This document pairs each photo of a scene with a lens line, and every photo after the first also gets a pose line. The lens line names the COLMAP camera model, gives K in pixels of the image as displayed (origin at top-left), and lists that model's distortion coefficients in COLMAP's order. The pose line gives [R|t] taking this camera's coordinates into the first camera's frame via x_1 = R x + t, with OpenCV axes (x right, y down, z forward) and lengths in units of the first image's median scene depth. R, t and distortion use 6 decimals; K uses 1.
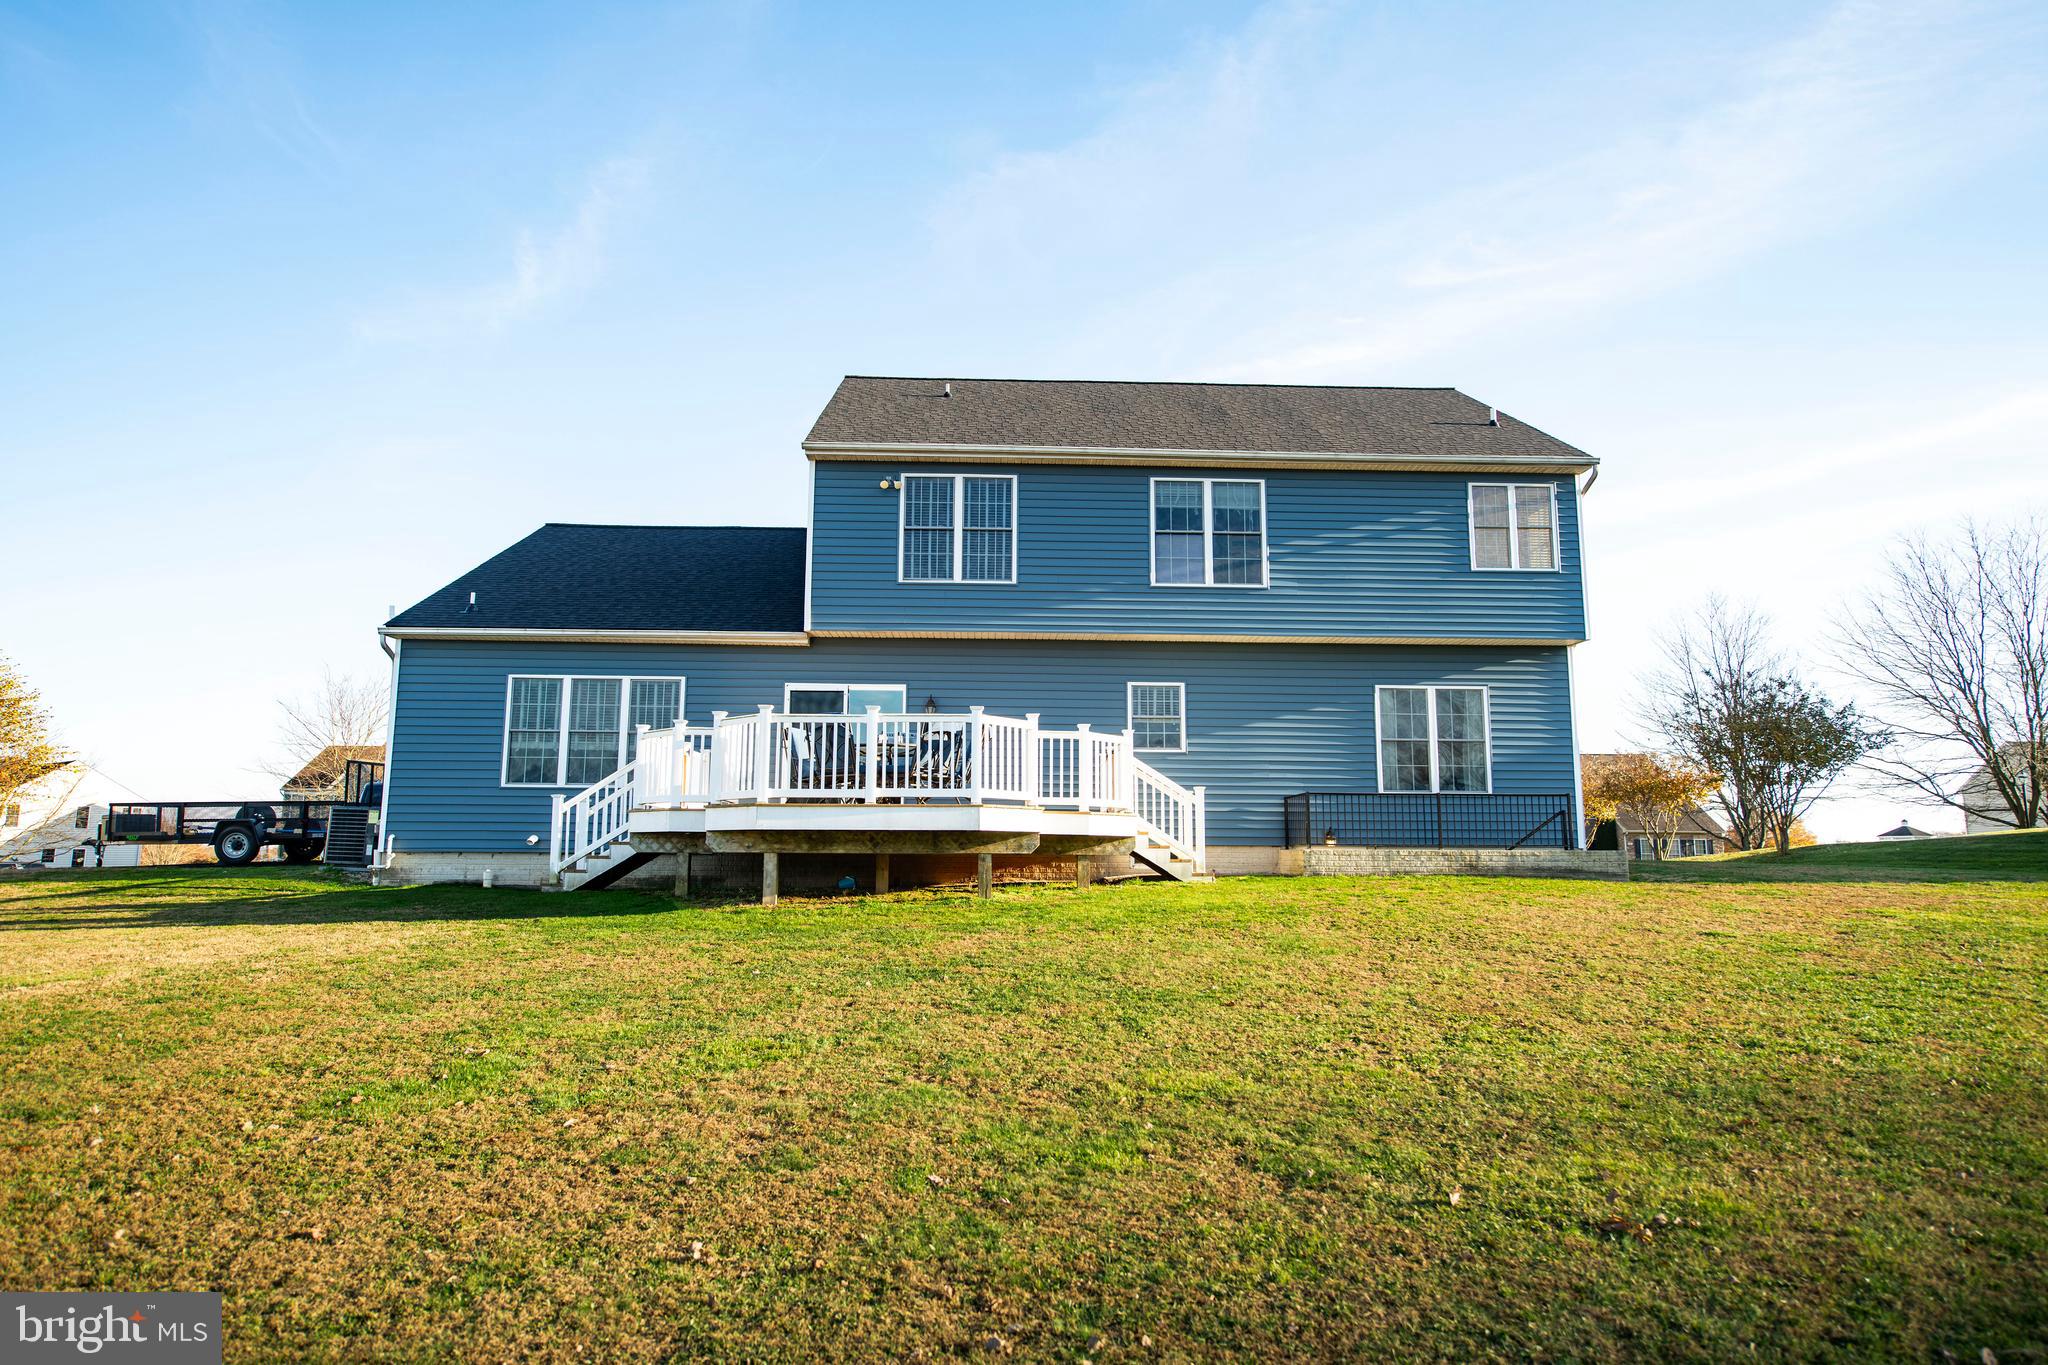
lens RADIAL K [[1244.3, 0, 1024.0], [0, 1244.3, 682.5], [0, 0, 1]] dist [-0.000494, -0.000033]
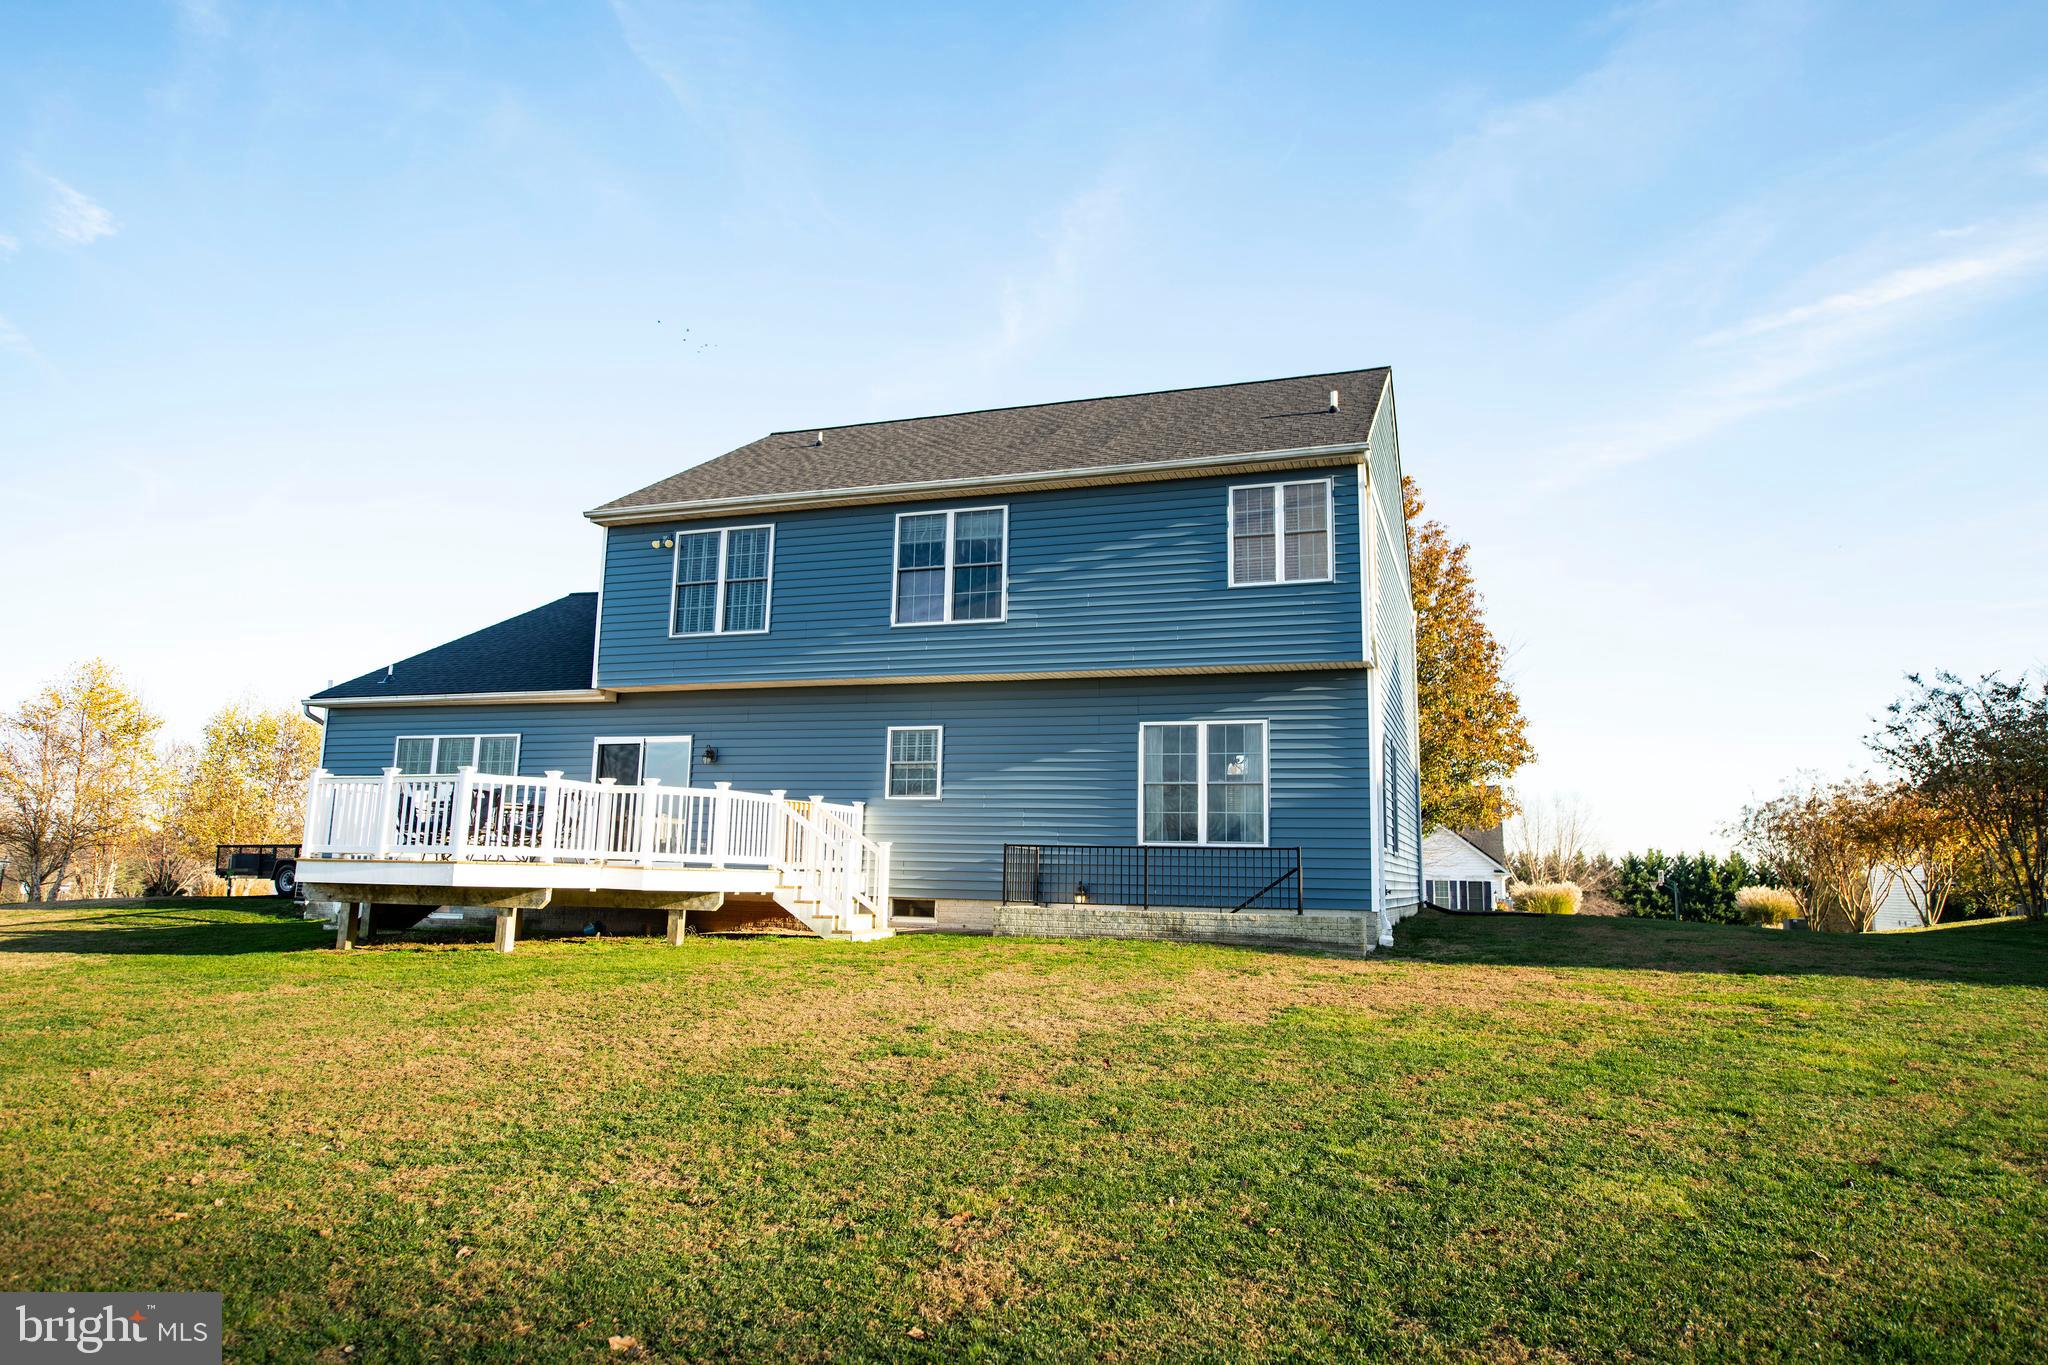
lens RADIAL K [[1300.4, 0, 1024.0], [0, 1300.4, 682.5], [0, 0, 1]] dist [0.005560, 0.001551]
pose [[0.926773, -0.040730, -0.373408, 0.565294], [0.034508, 0.999132, -0.023335, -0.007669], [0.374034, 0.008741, 0.927374, 0.106098]]
